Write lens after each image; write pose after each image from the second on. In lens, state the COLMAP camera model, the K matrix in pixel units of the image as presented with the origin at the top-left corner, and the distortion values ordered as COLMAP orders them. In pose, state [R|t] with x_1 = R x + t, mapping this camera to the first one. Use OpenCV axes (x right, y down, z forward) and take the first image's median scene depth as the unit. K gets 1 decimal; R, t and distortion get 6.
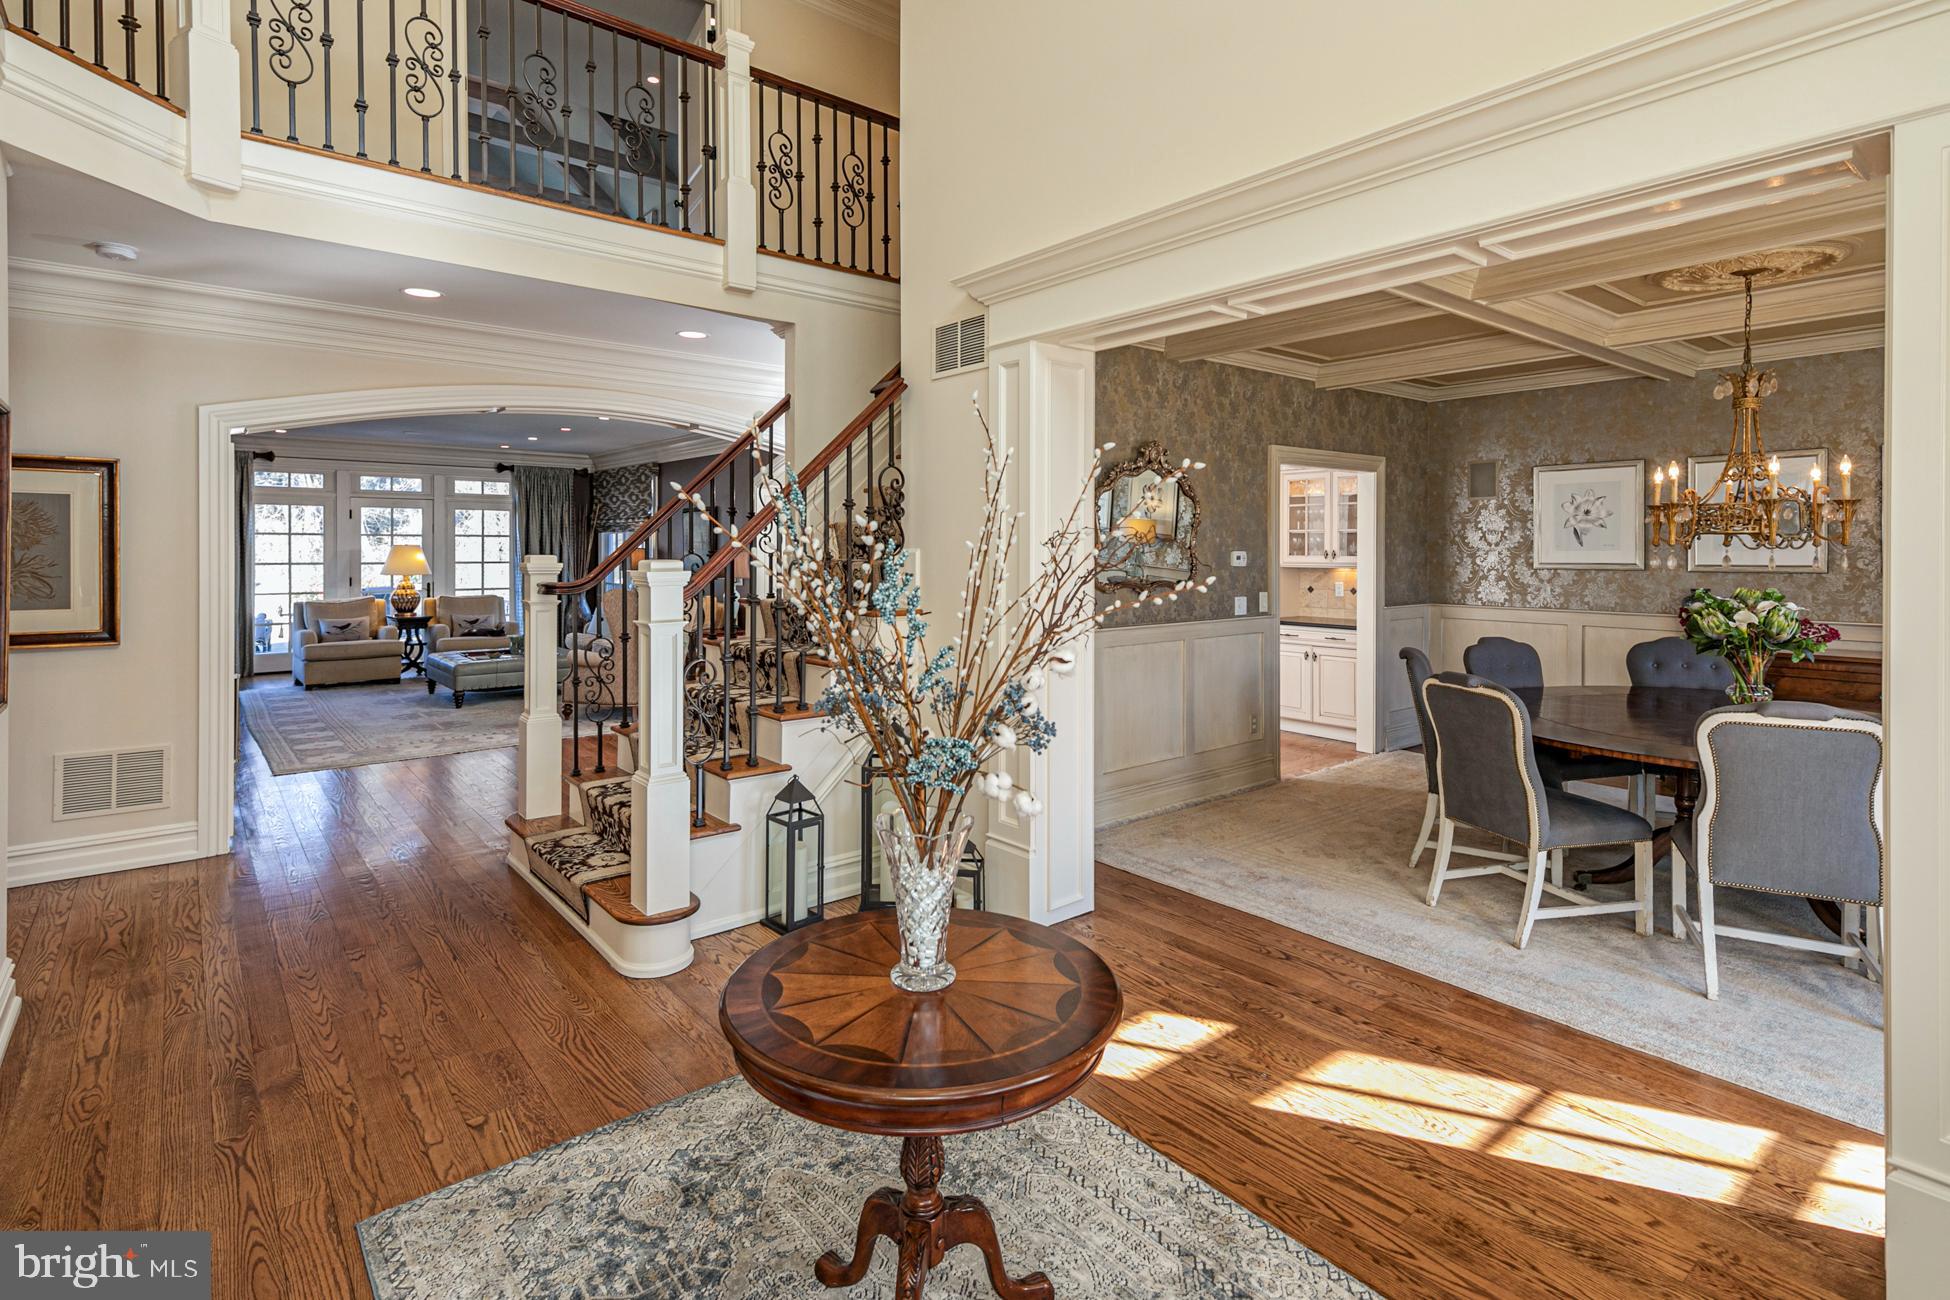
lens RADIAL K [[955.1, 0, 964.7], [0, 955.1, 555.1], [0, 0, 1]] dist [0.016003, -0.000299]
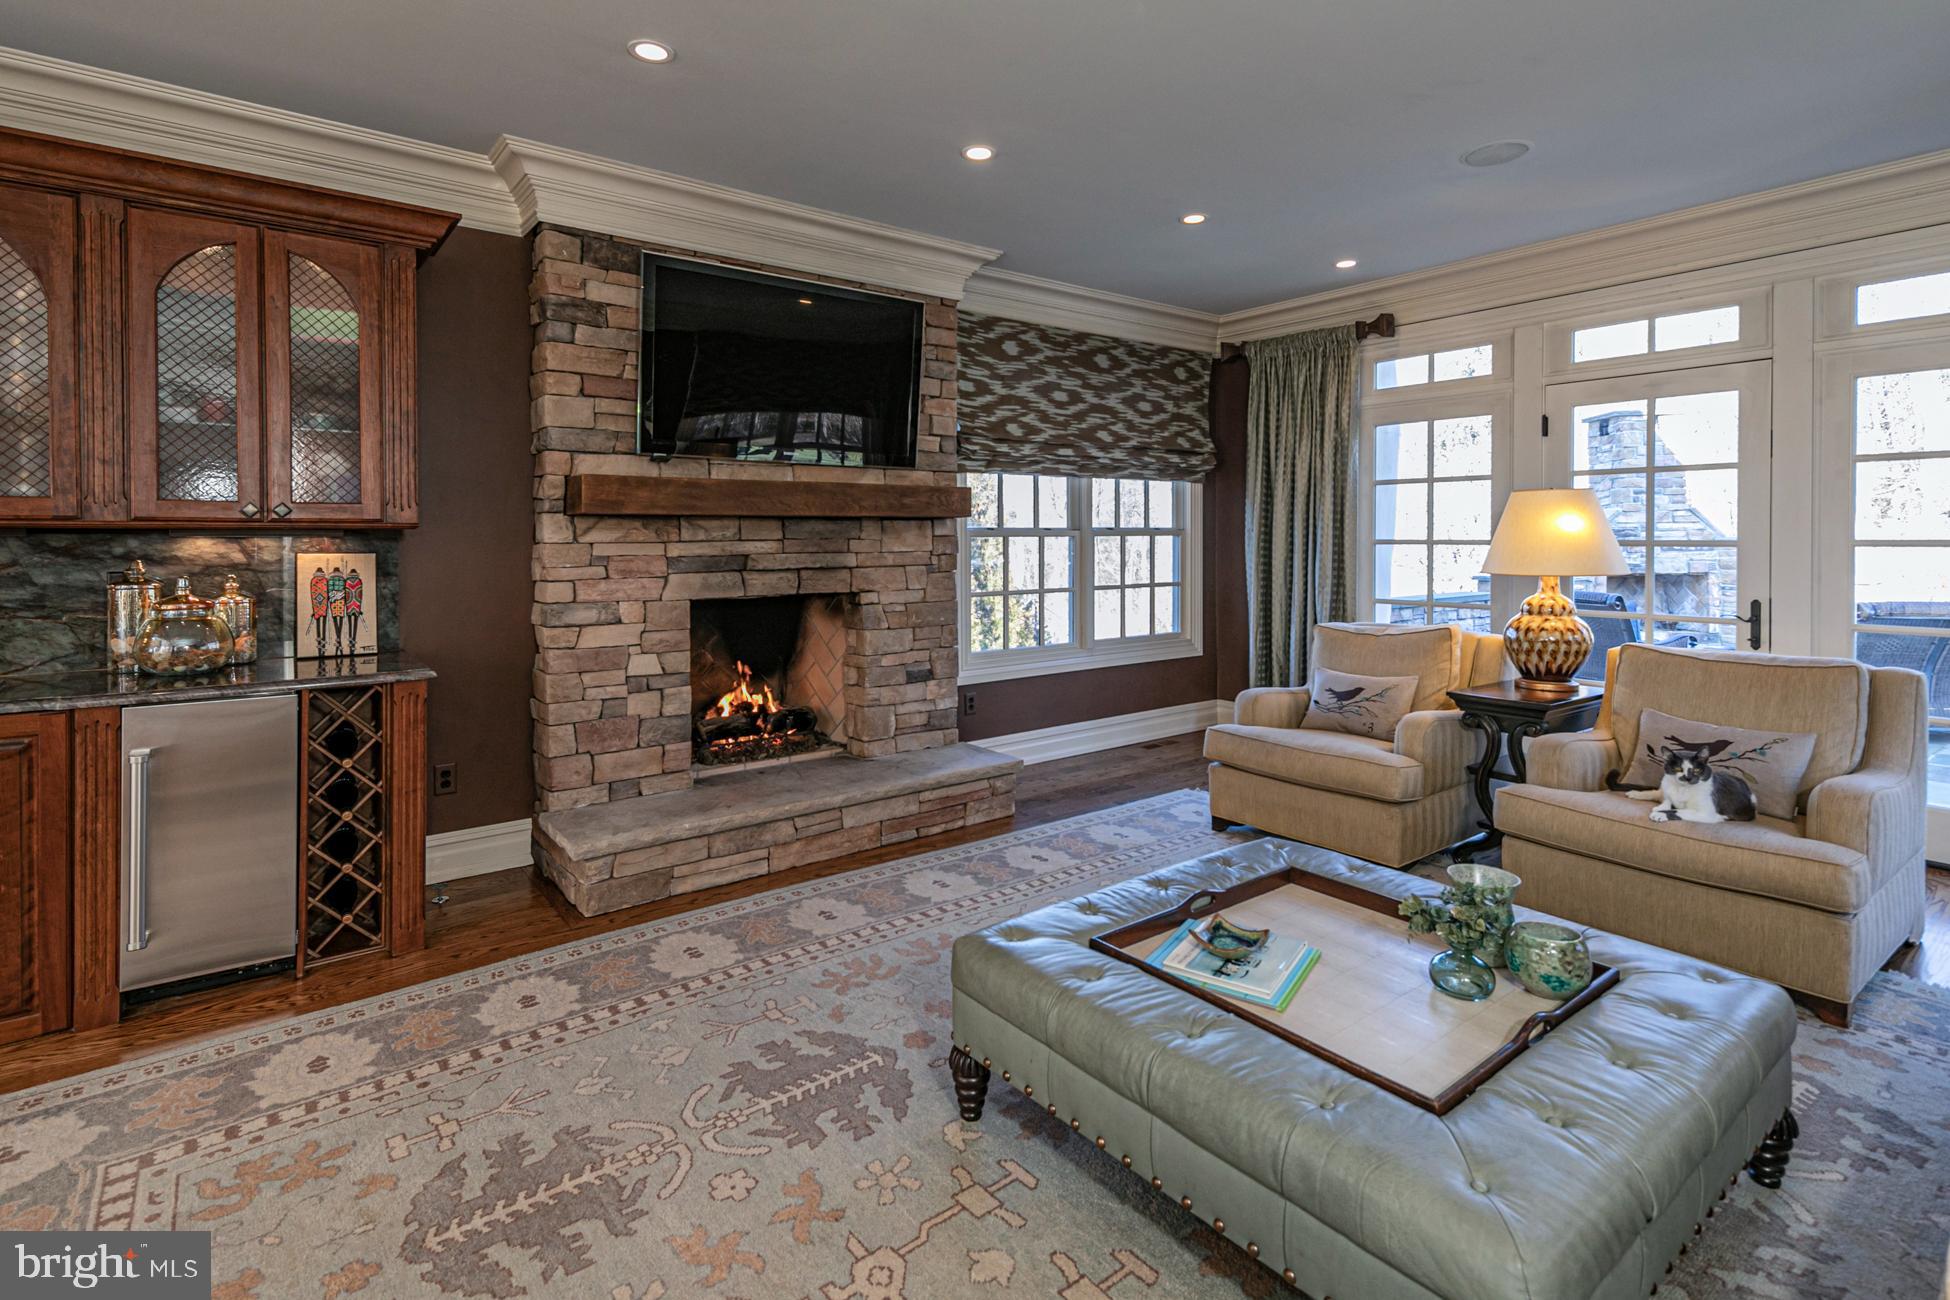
lens RADIAL K [[923.3, 0, 971.4], [0, 923.3, 568.3], [0, 0, 1]] dist [0.011612, -0.000628]
pose [[-0.030053, 0.032397, -0.999023, -0.225282], [-0.002900, 0.999468, 0.032499, 0.007376], [0.999544, 0.003873, -0.029943, 0.777327]]
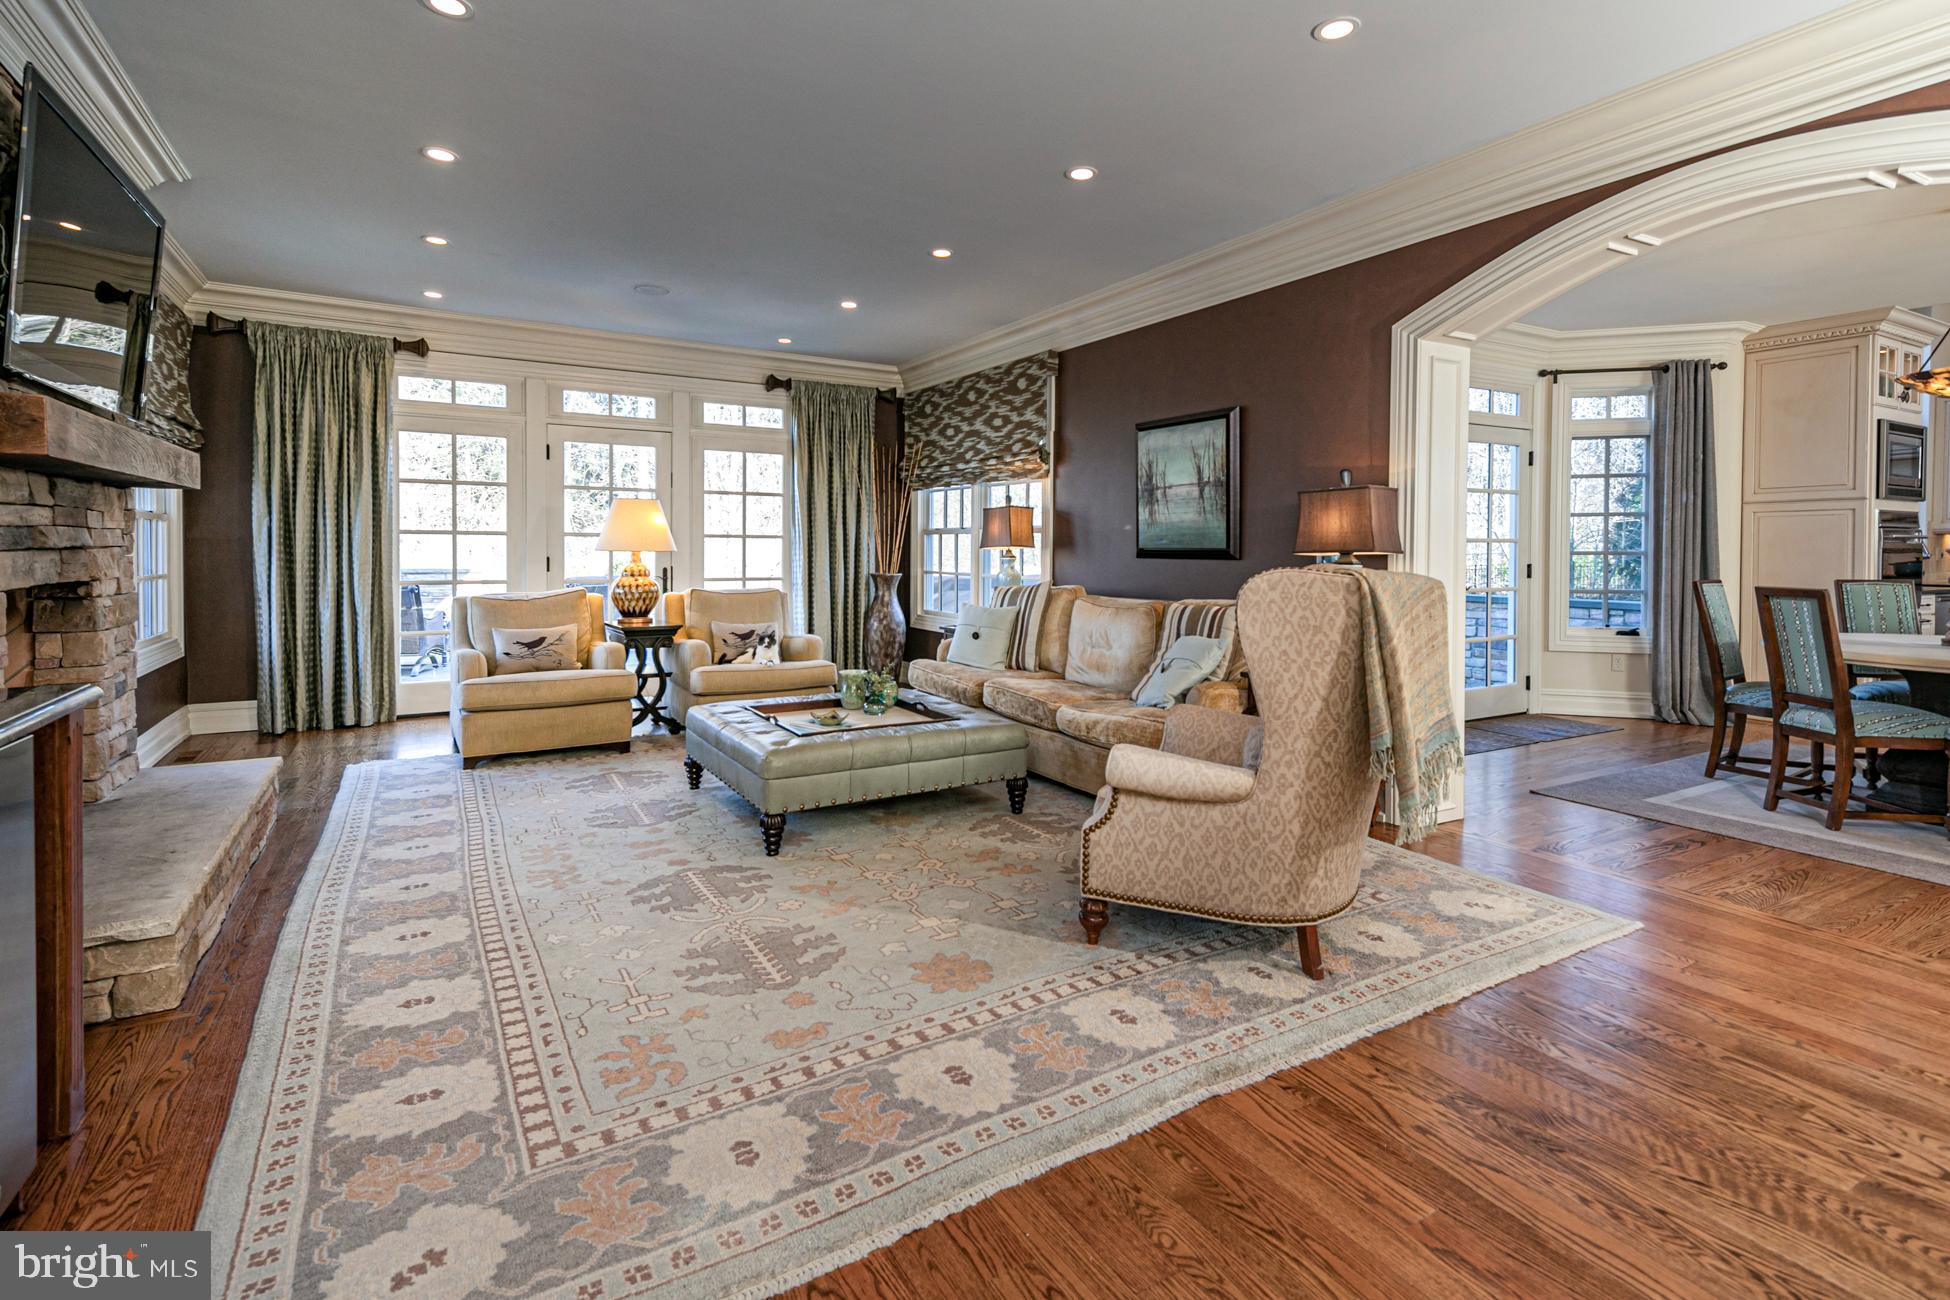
lens RADIAL K [[923.3, 0, 971.4], [0, 923.3, 568.3], [0, 0, 1]] dist [0.011612, -0.000628]
pose [[0.988525, 0.006686, -0.150908, -0.294324], [-0.004742, 0.999901, 0.013238, 0.021802], [0.150981, -0.012370, 0.988459, 0.475254]]
